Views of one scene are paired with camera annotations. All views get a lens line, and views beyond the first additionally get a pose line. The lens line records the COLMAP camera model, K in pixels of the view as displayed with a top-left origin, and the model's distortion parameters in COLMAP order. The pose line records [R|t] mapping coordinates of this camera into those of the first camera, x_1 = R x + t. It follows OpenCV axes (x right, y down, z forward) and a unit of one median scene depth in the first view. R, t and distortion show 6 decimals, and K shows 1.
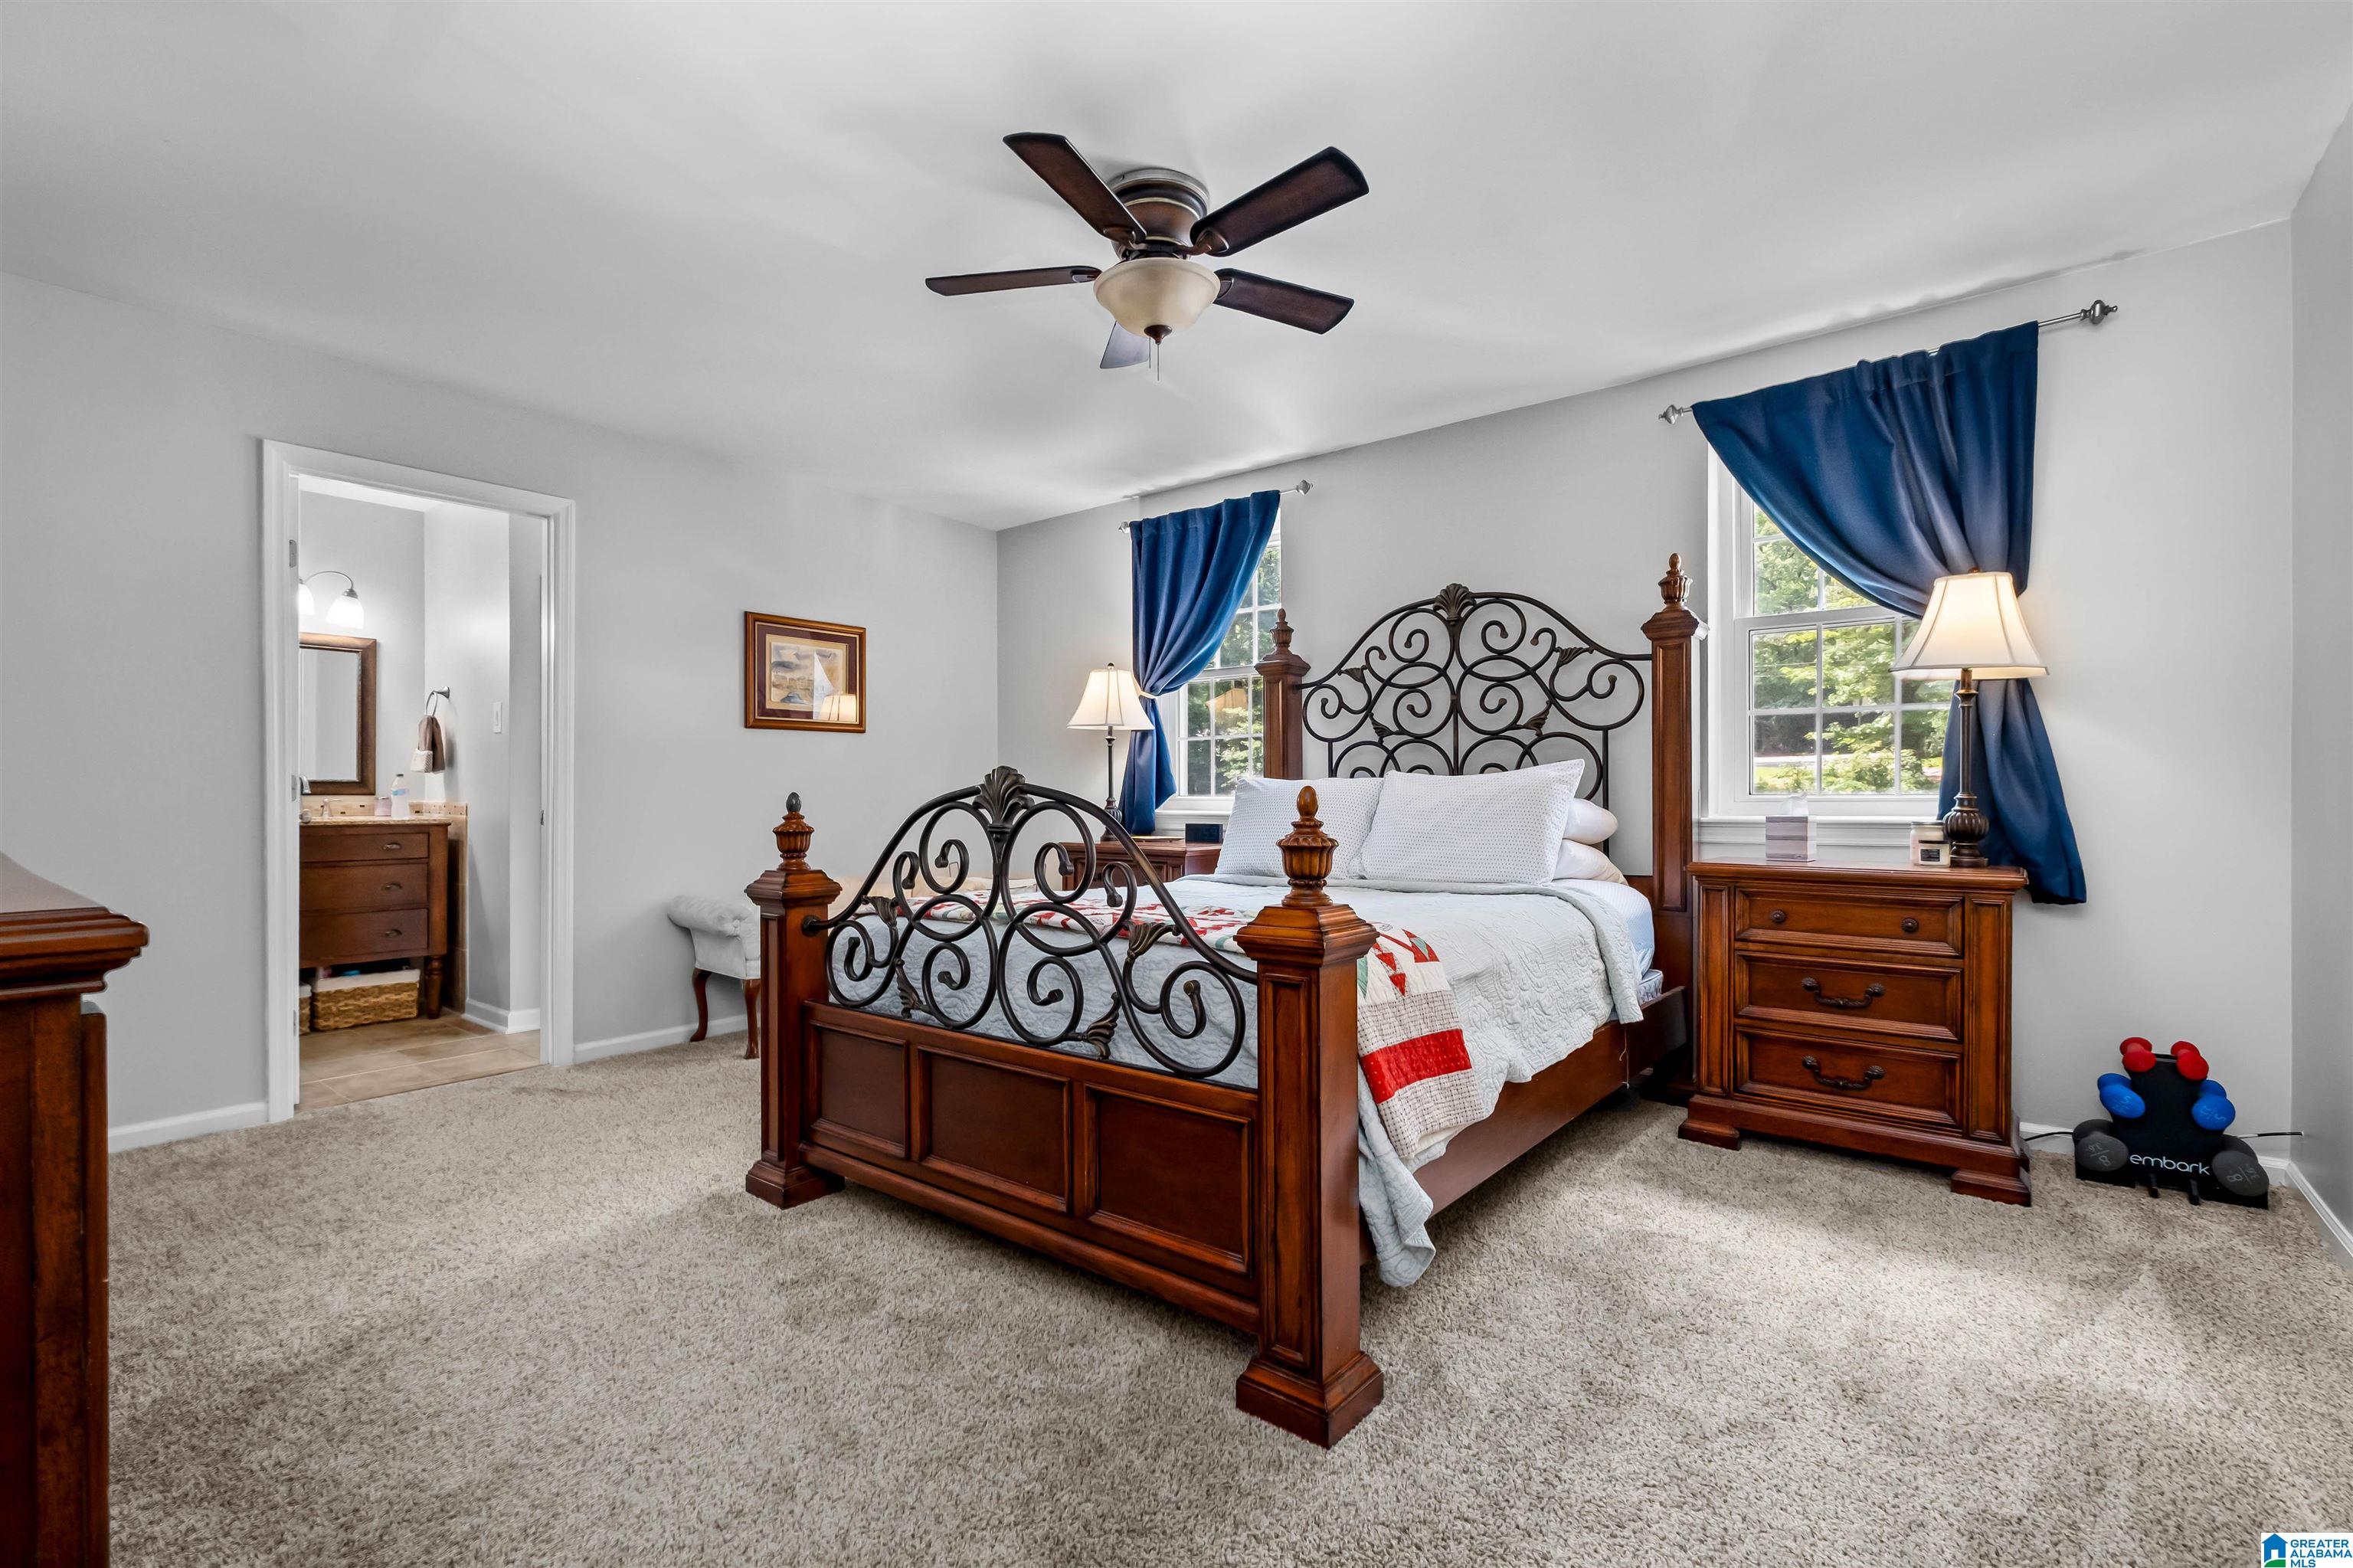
lens RADIAL K [[1031.1, 0, 1183.4], [0, 1031.1, 799.5], [0, 0, 1]] dist [-0.005169, 0.000723]
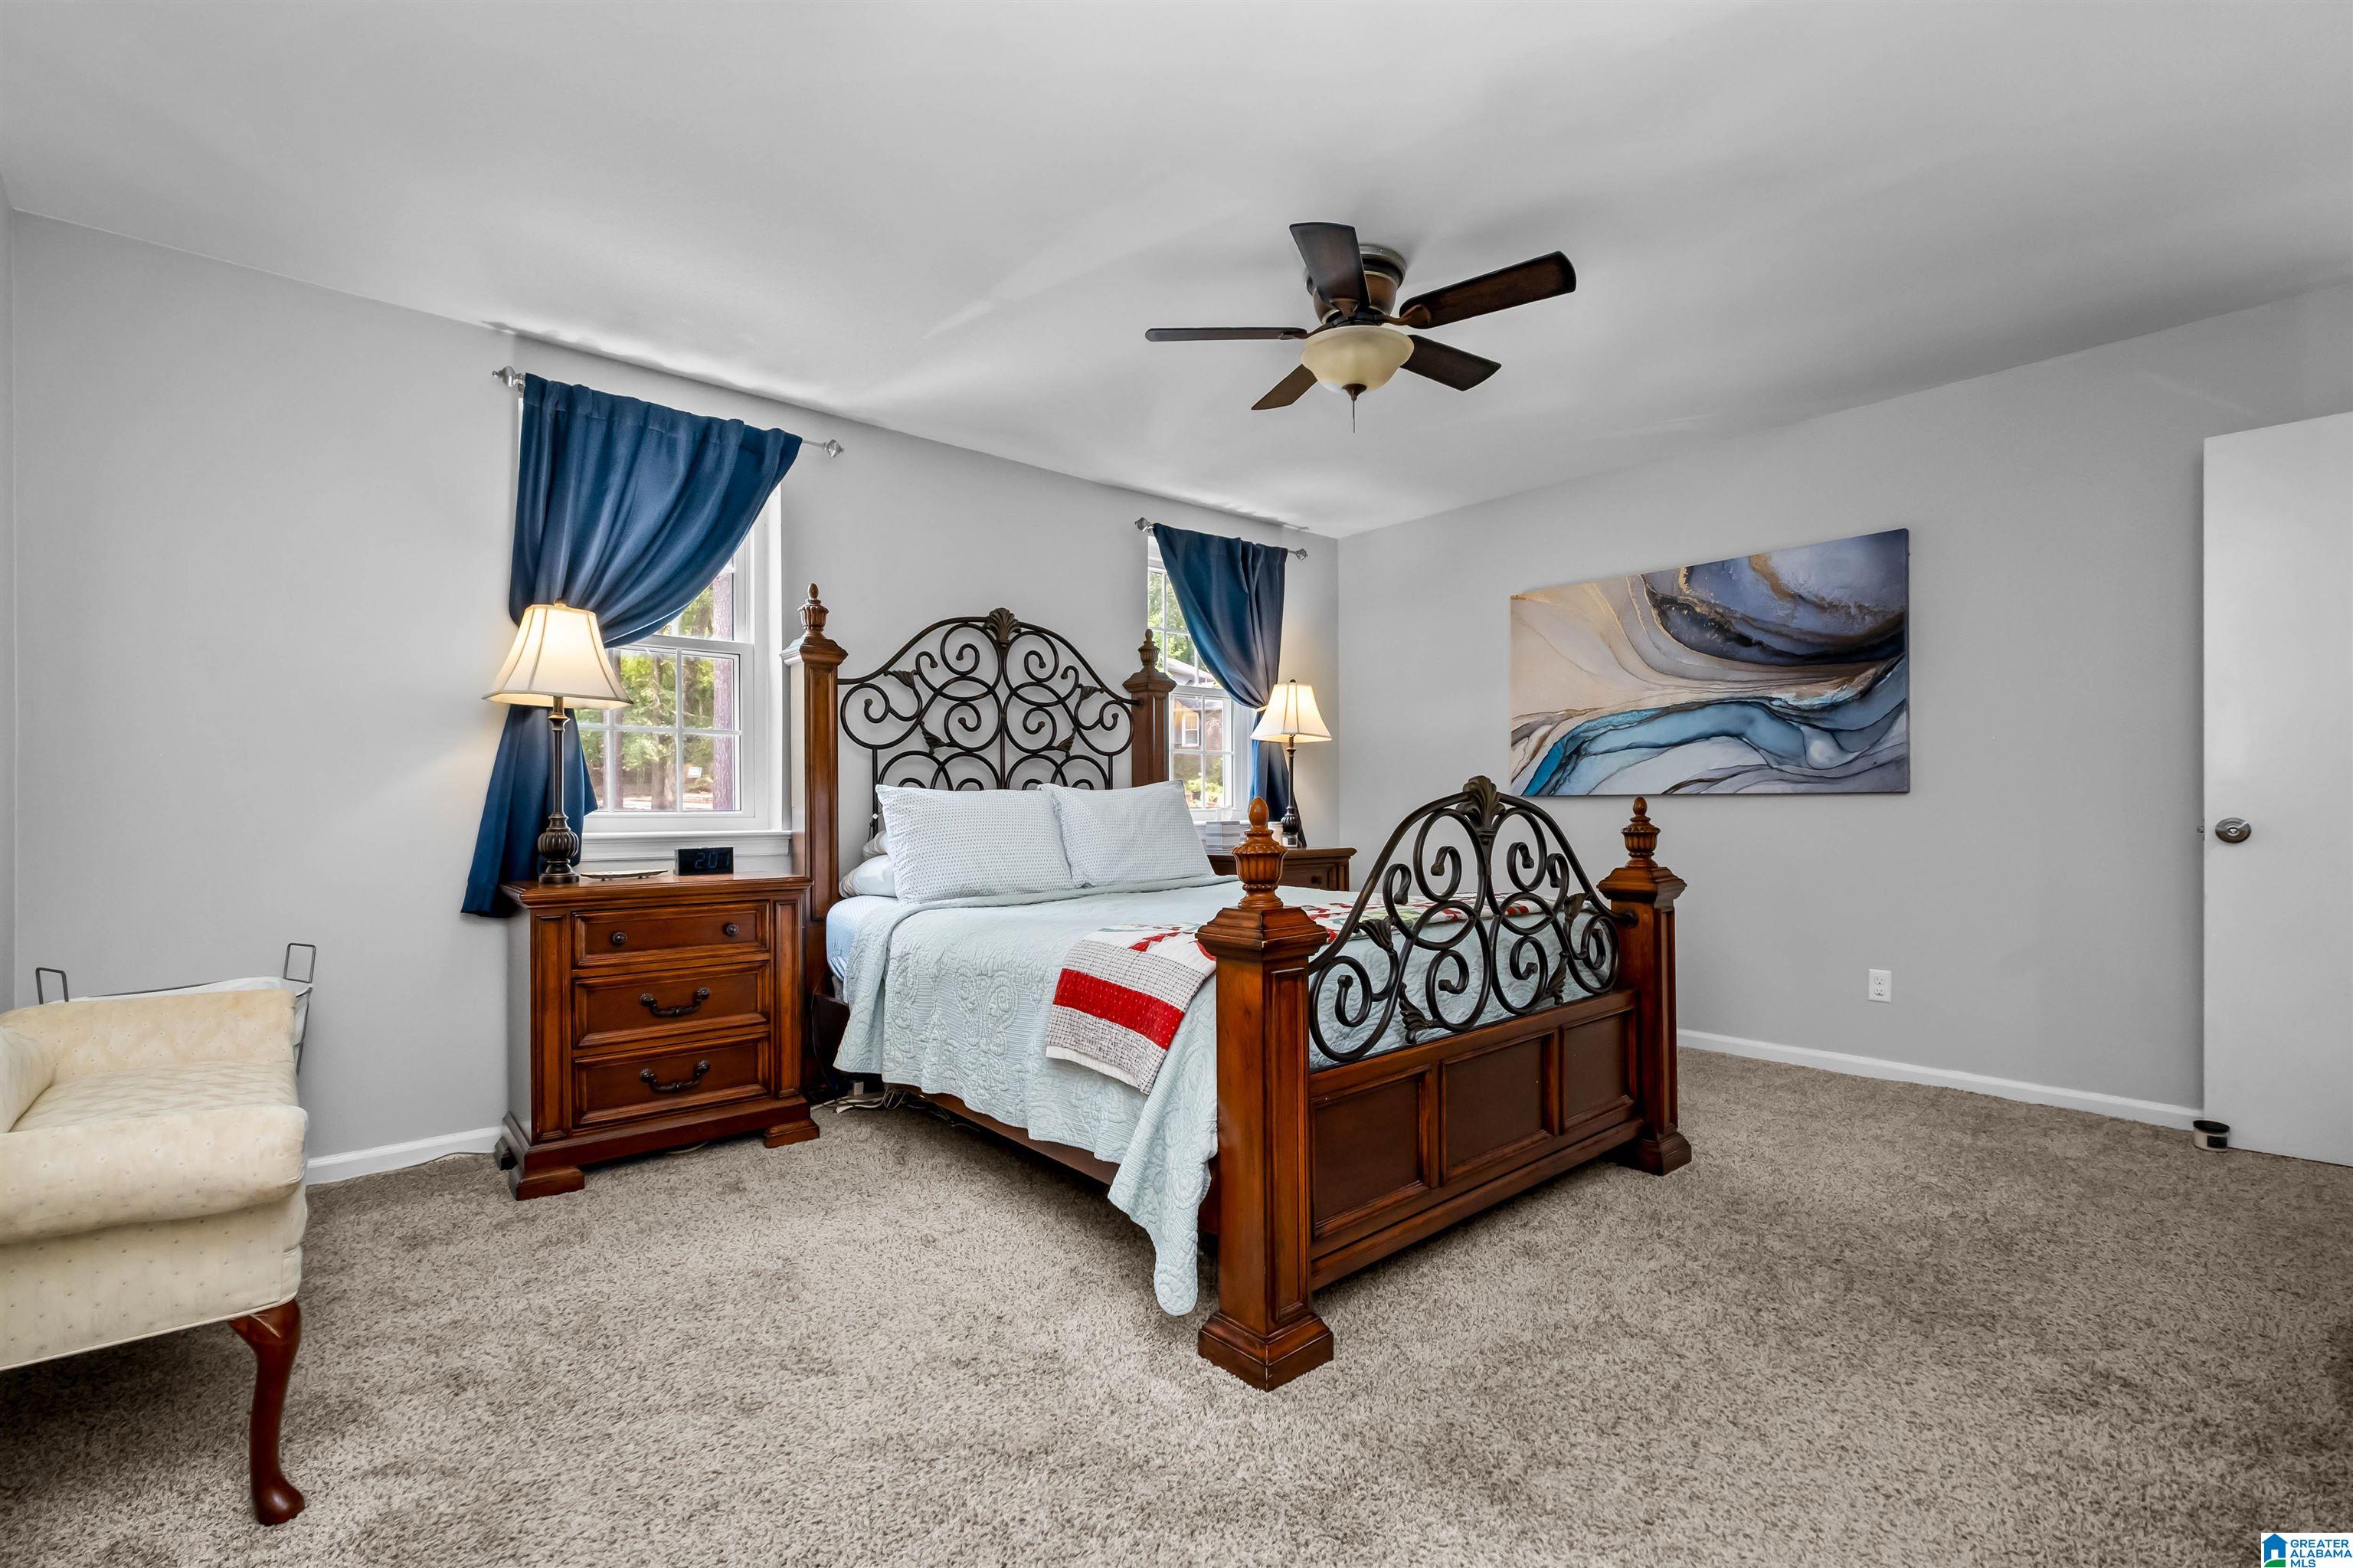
lens RADIAL K [[1031.1, 0, 1210.3], [0, 1031.1, 775.7], [0, 0, 1]] dist [-0.005169, 0.000723]
pose [[0.172225, 0.032516, 0.984521, -0.758103], [0.012222, 0.999308, -0.035143, 0.001530], [-0.984982, 0.018085, 0.171708, 0.632928]]
